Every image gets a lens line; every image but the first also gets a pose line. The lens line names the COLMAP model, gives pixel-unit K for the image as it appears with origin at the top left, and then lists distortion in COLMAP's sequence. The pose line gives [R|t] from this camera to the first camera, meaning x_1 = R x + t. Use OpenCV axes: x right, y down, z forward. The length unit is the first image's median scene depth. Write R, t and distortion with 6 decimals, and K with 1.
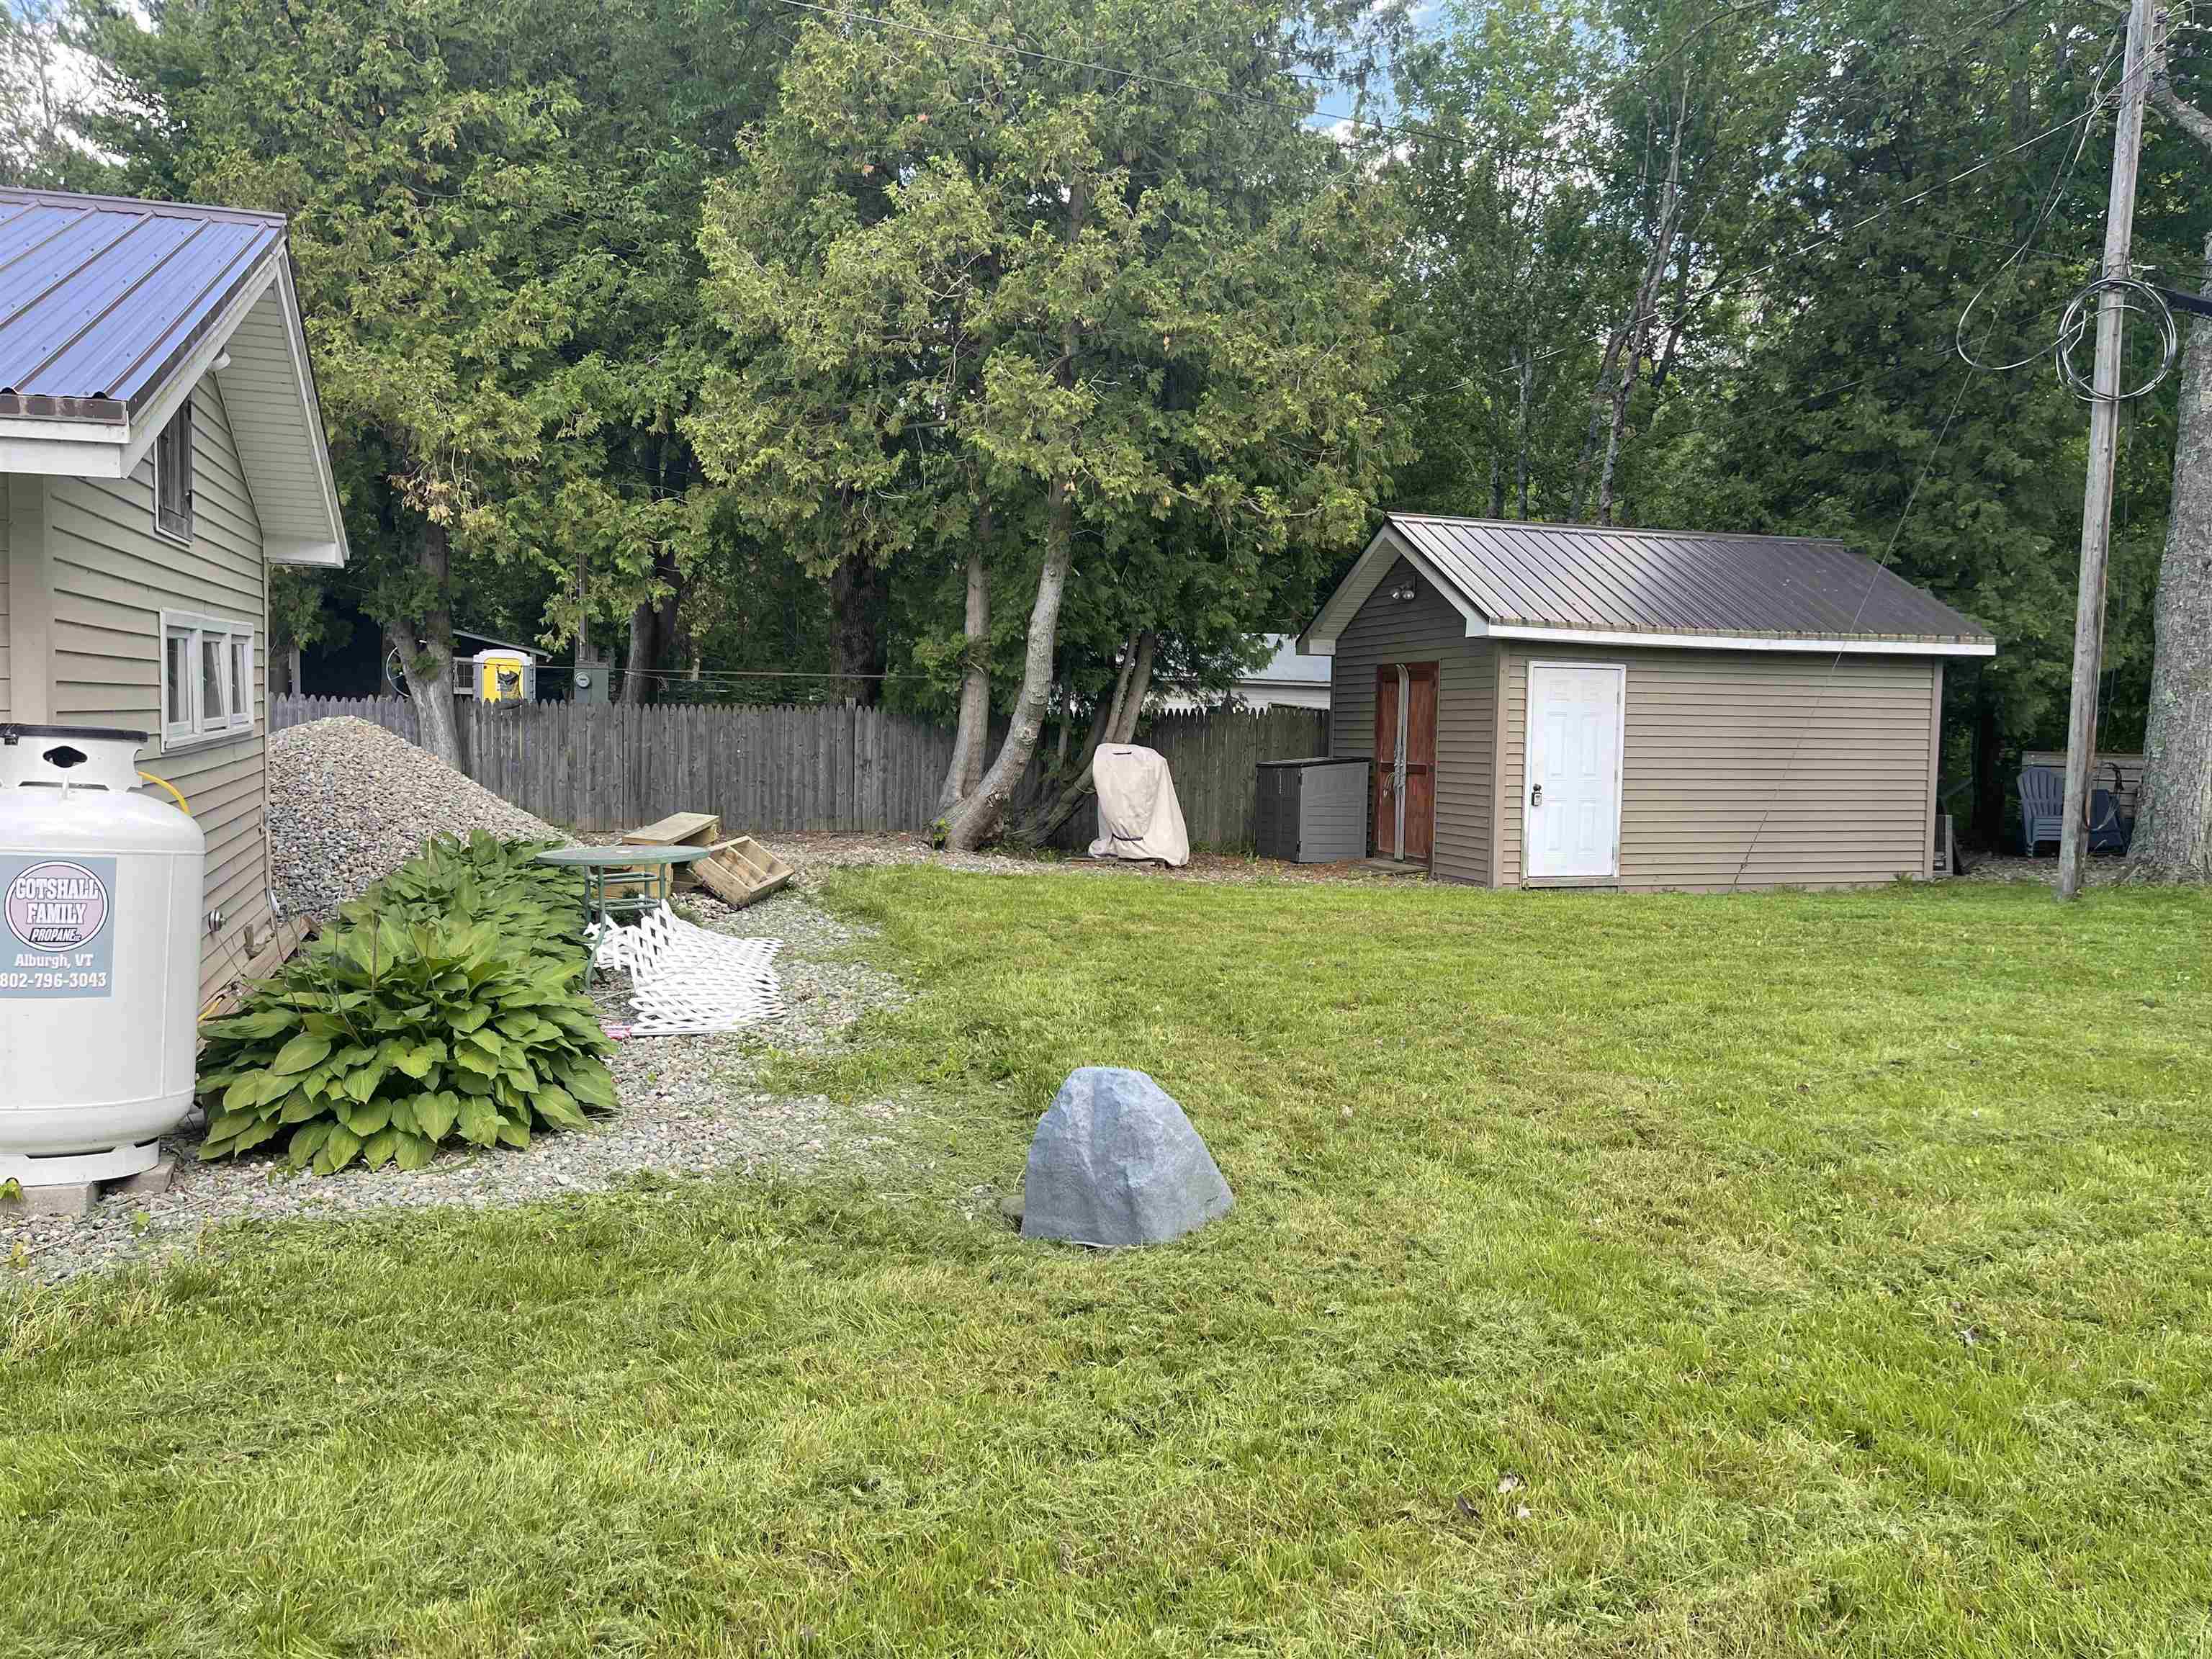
lens RADIAL K [[1629.9, 0, 1106.0], [0, 1629.9, 829.5], [0, 0, 1]] dist [0.083498, -0.120103]
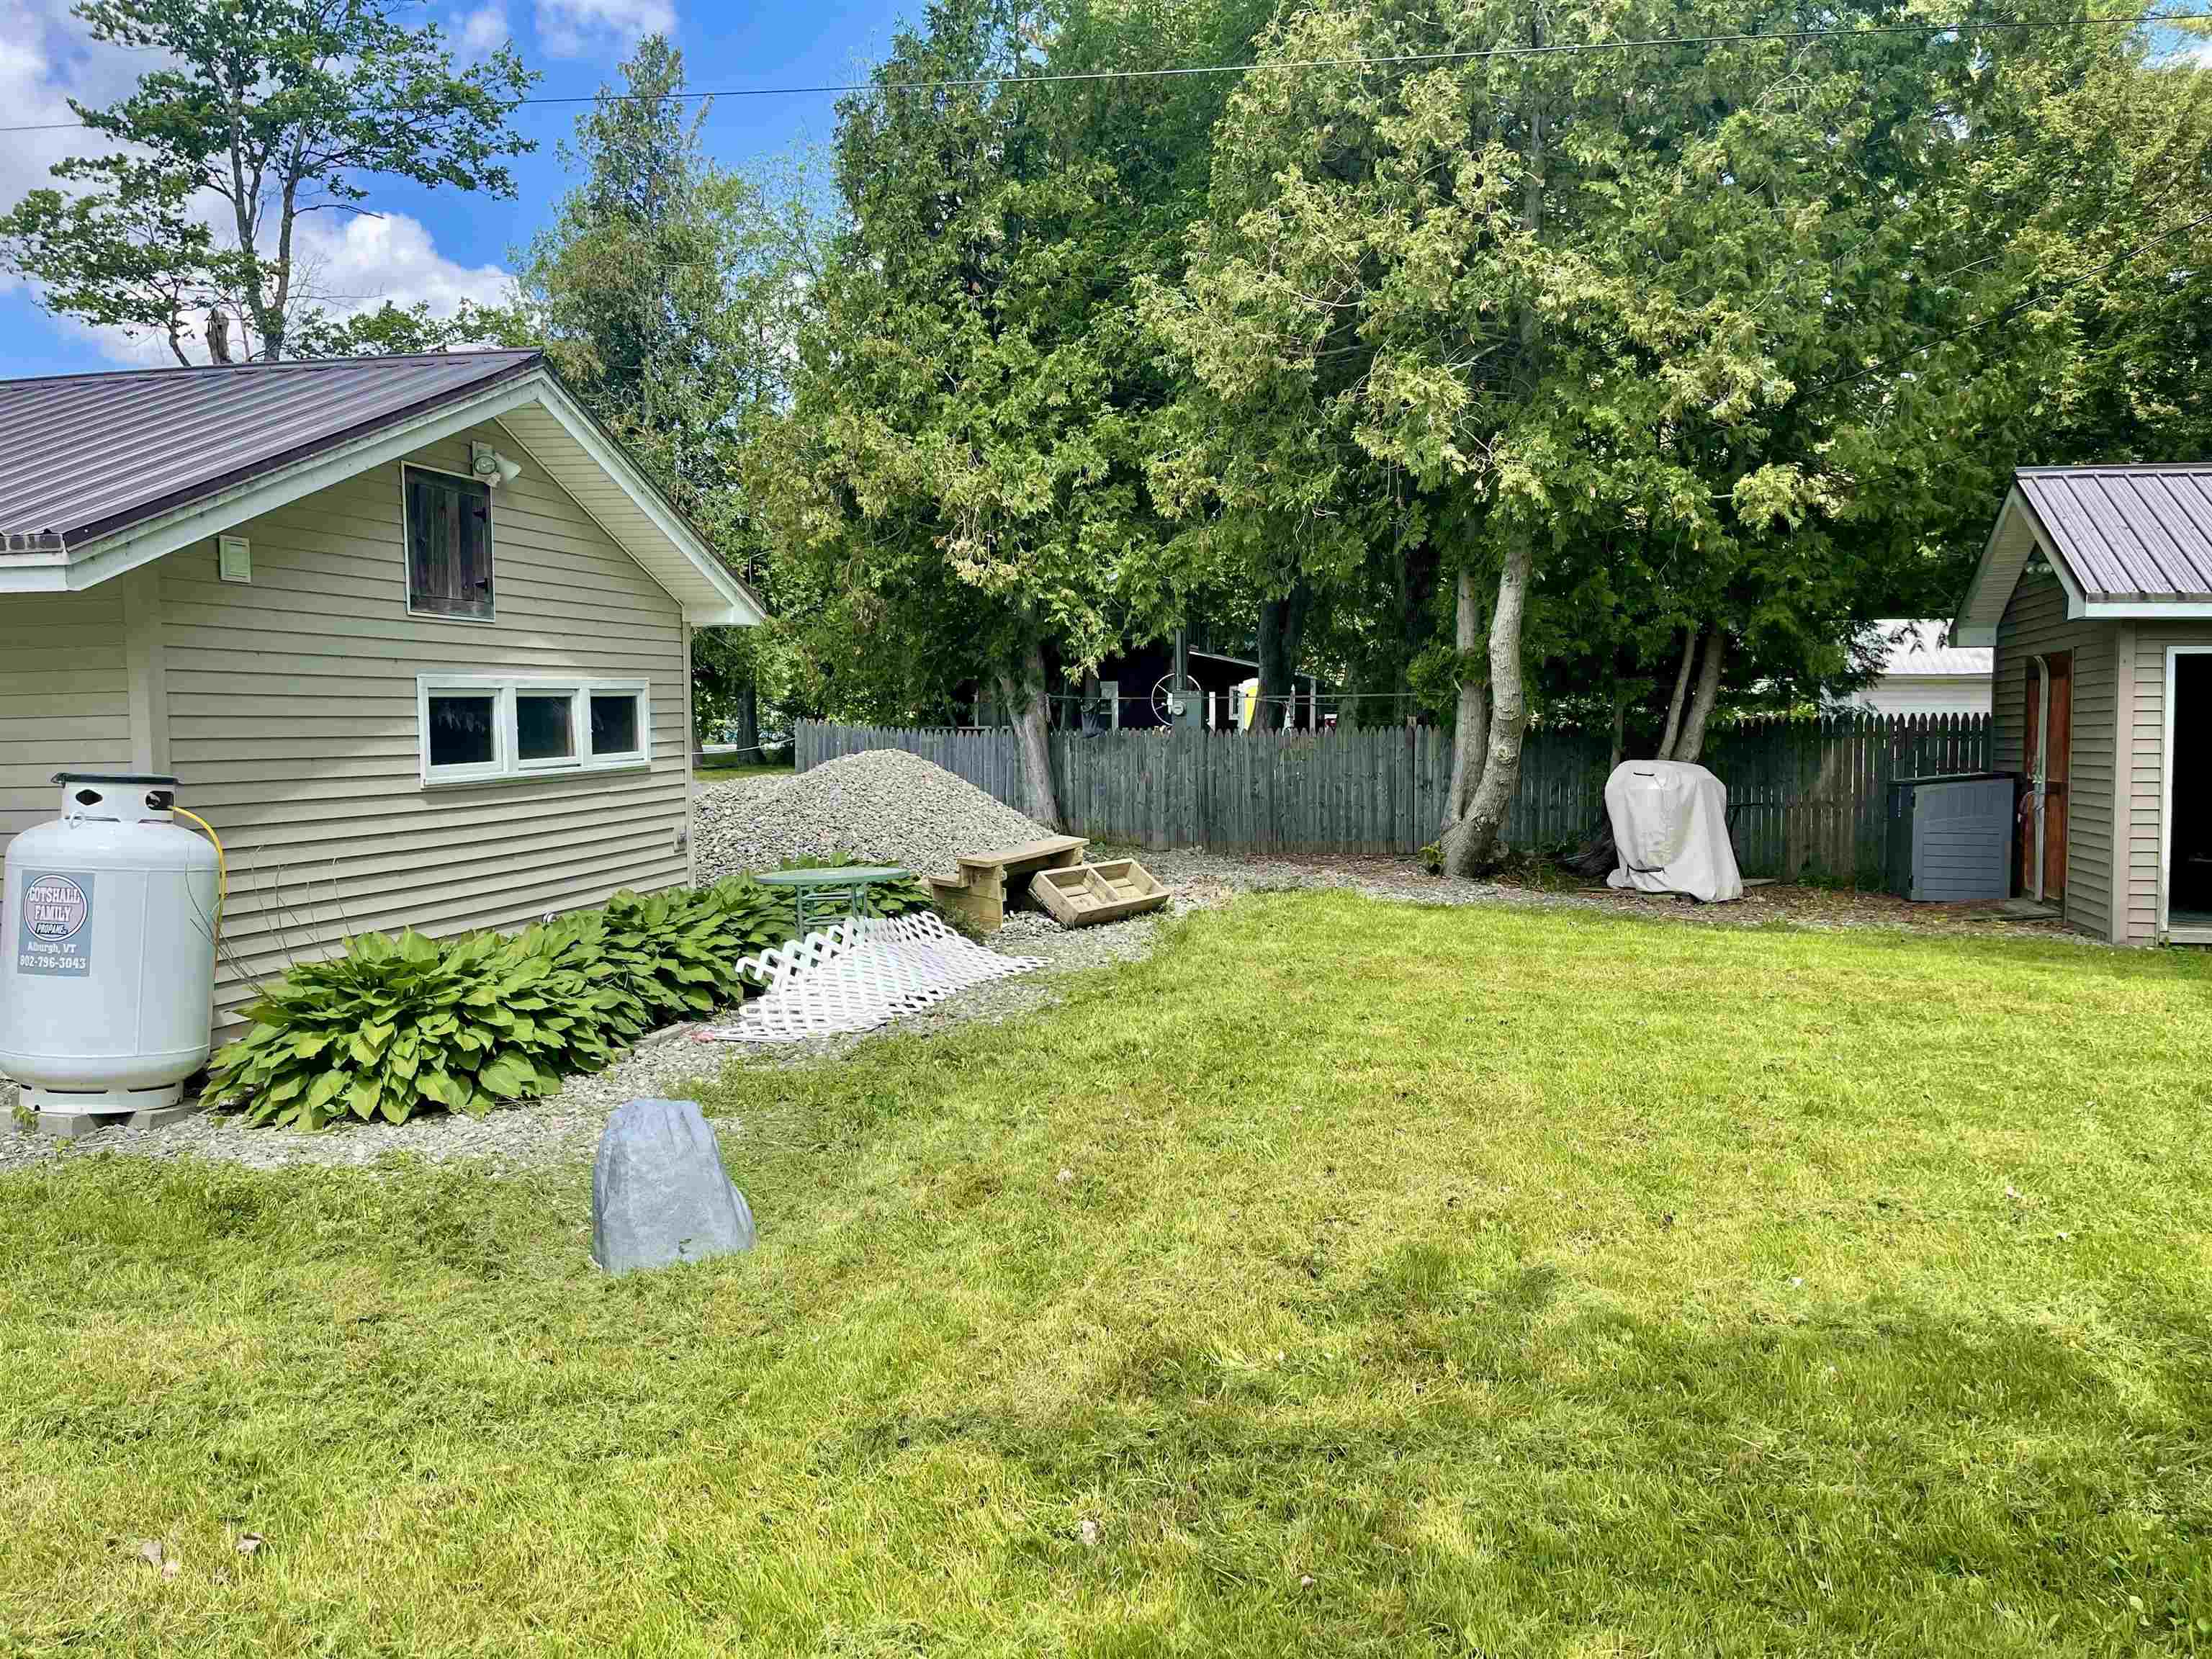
lens RADIAL K [[1629.9, 0, 1106.0], [0, 1629.9, 829.5], [0, 0, 1]] dist [0.083498, -0.120103]
pose [[0.852793, 0.009343, -0.522165, 0.282101], [-0.013889, 0.999892, -0.004792, -0.008200], [0.522064, 0.011339, 0.852831, 0.101158]]
